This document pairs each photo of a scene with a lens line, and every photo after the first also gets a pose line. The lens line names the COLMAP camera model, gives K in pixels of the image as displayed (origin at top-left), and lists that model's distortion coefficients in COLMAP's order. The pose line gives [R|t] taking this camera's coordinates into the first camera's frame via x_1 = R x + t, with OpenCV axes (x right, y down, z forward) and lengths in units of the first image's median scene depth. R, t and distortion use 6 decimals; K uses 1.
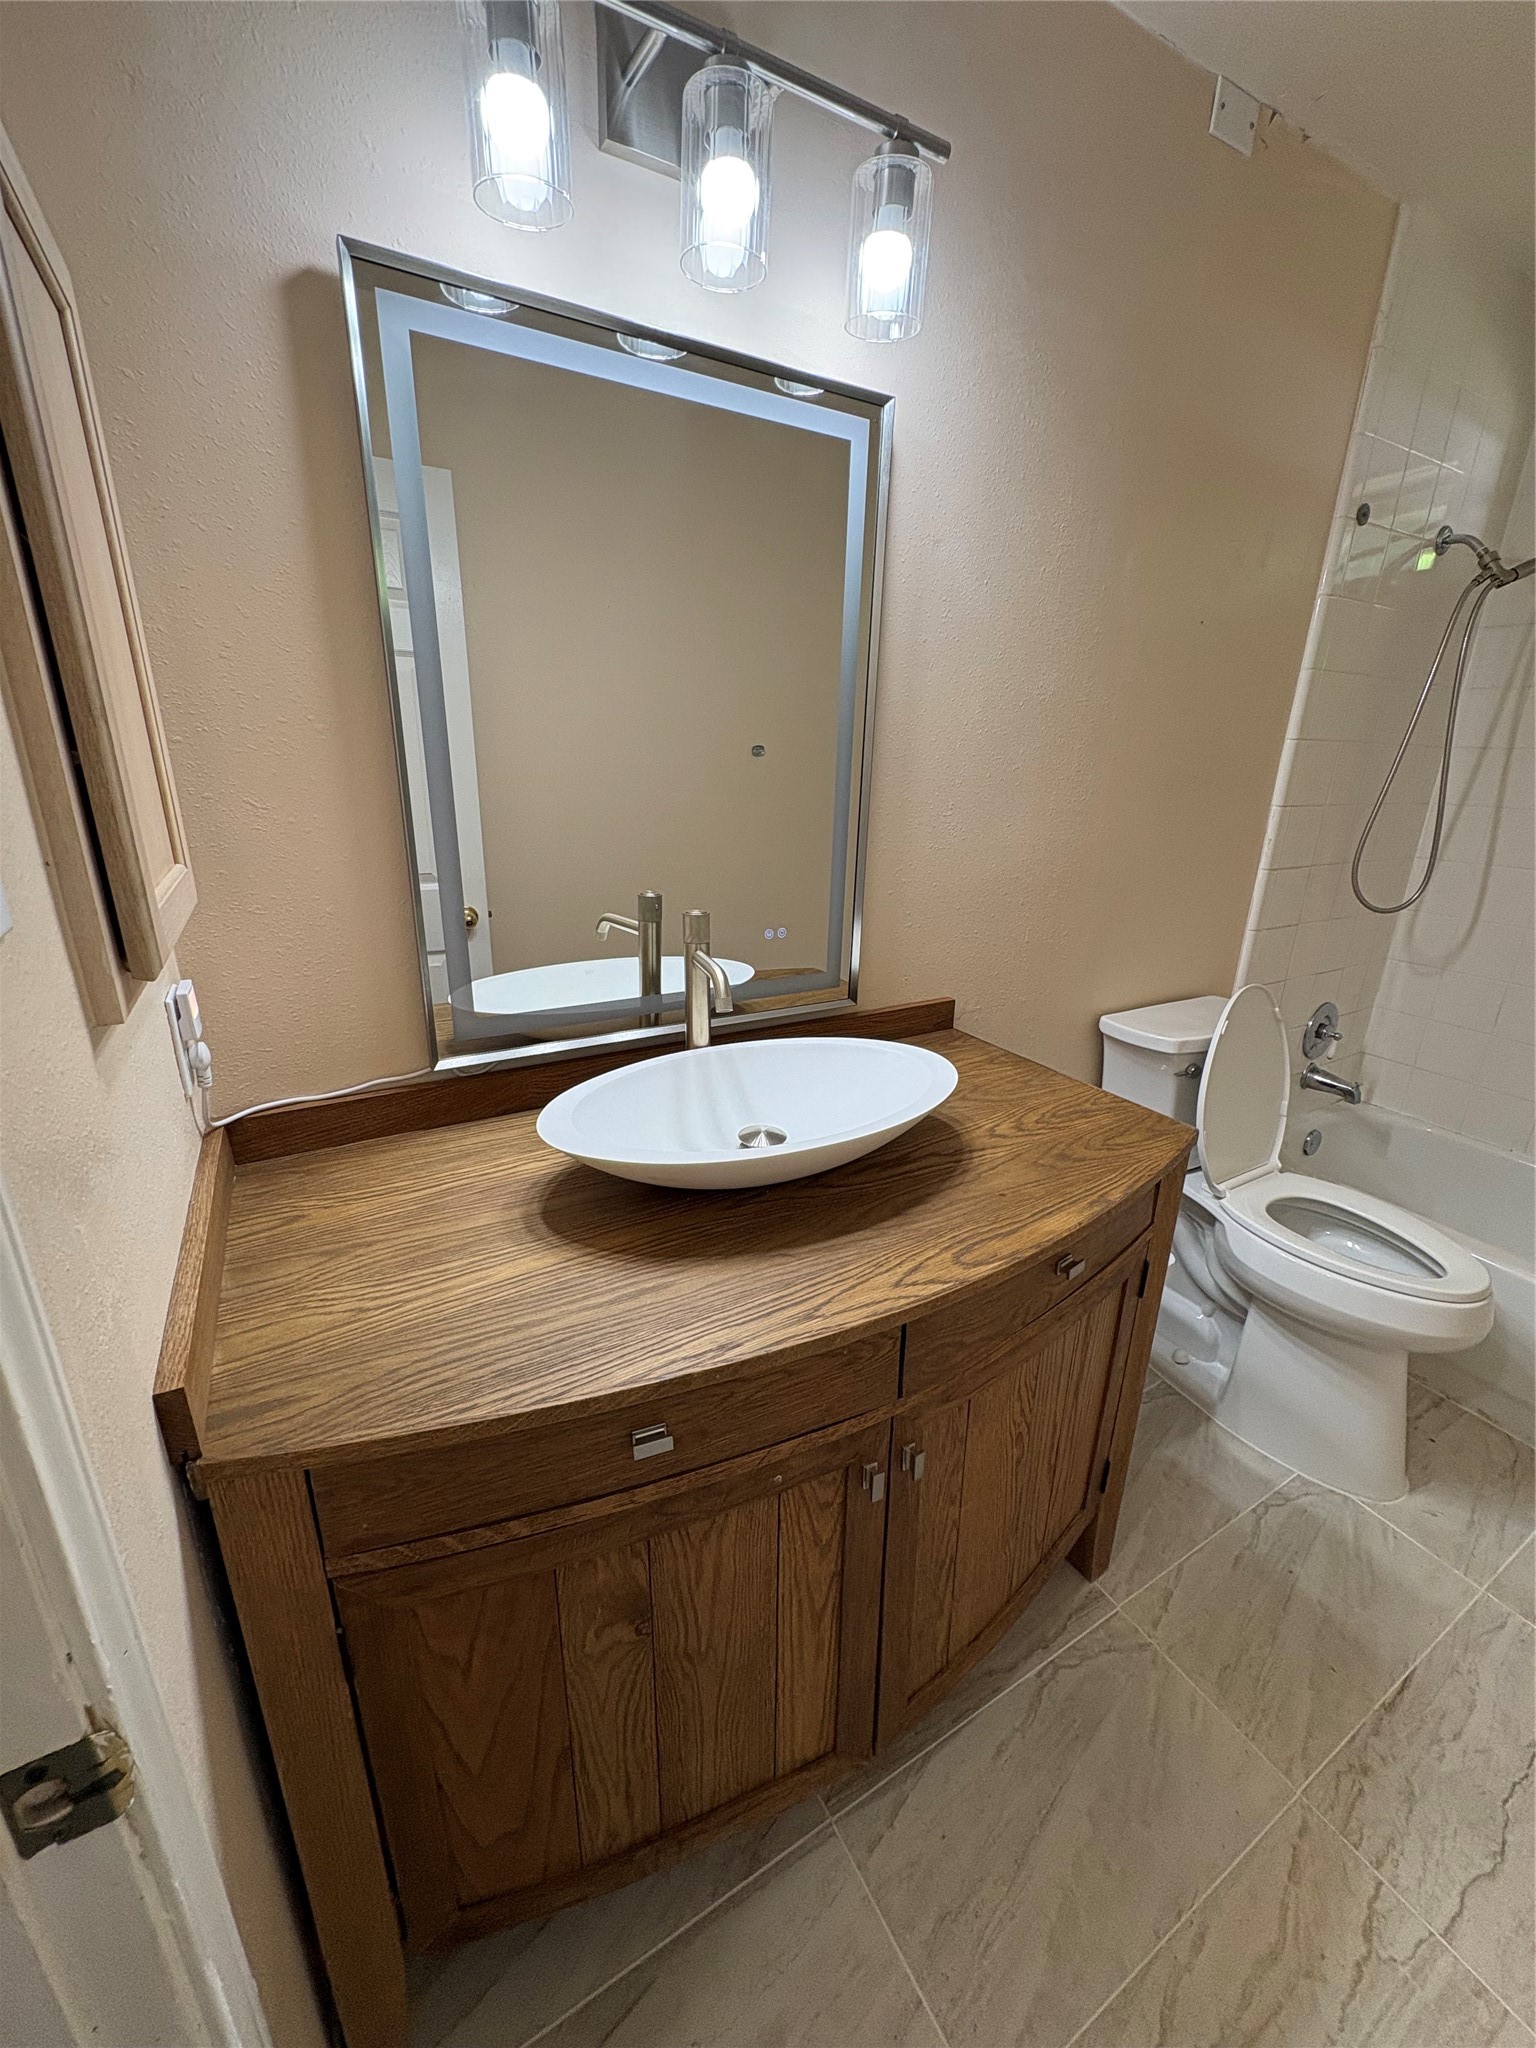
lens RADIAL K [[812.5, 0, 765.0], [0, 812.5, 1023.1], [0, 0, 1]] dist [-0.002383, 0.000440]
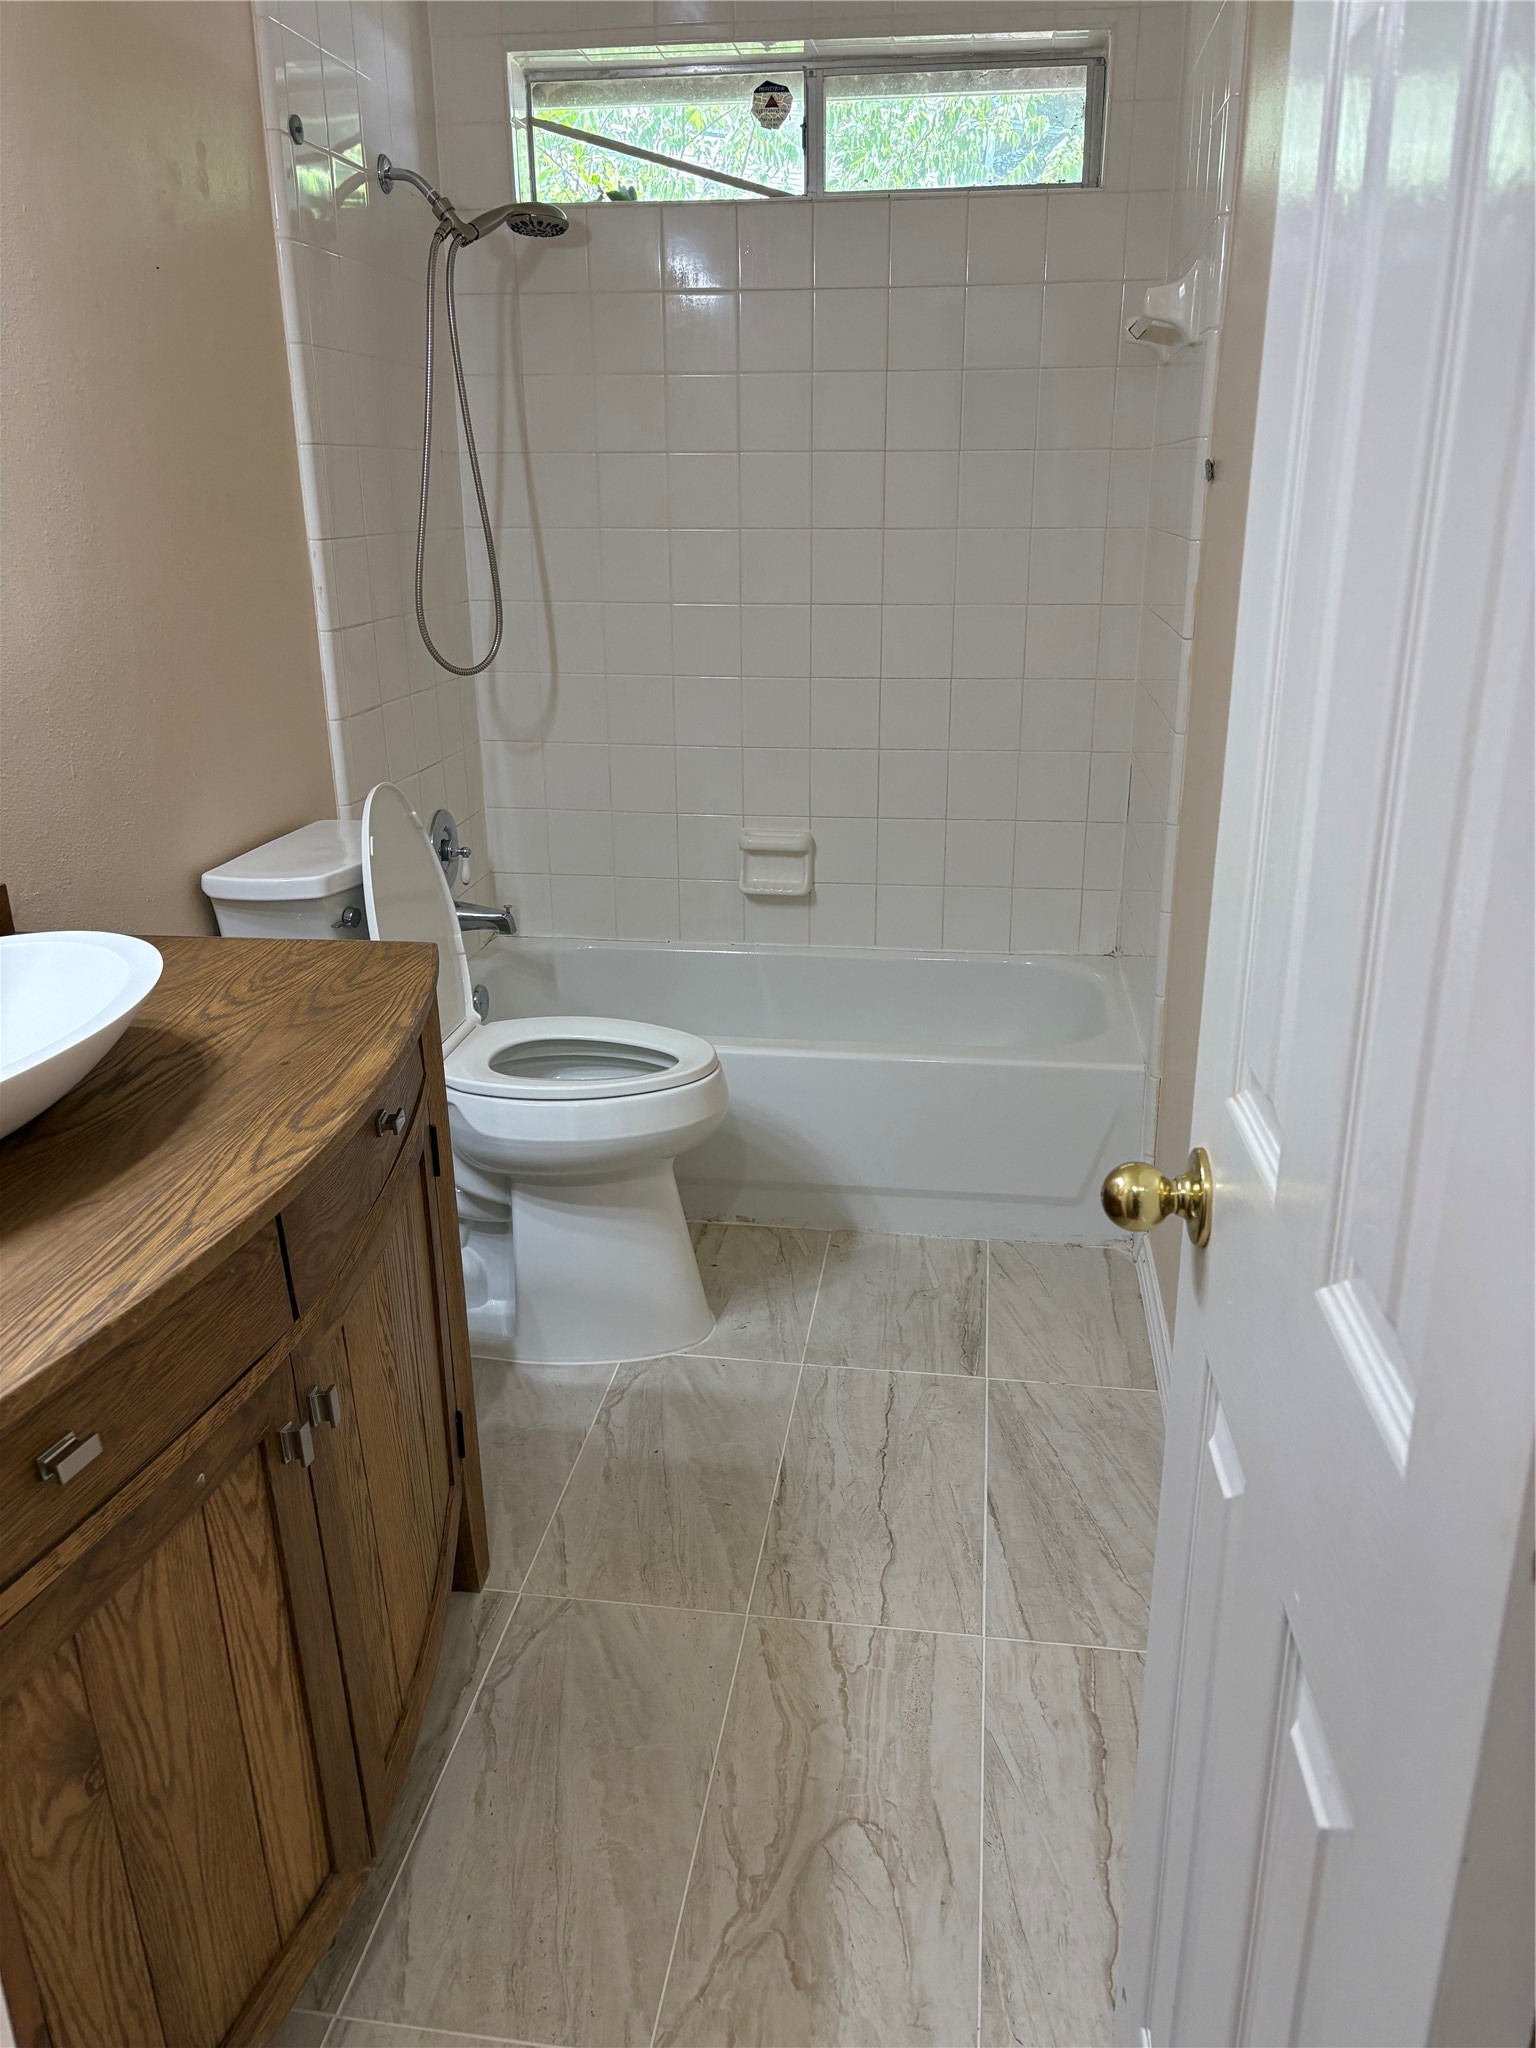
lens RADIAL K [[1570.4, 0, 773.4], [0, 1570.4, 1026.8], [0, 0, 1]] dist [0.014716, -0.013880]
pose [[0.614238, -0.281019, 0.737387, -0.448846], [0.268553, 0.953106, 0.139528, 0.092119], [-0.742018, 0.112324, 0.660902, -0.262988]]
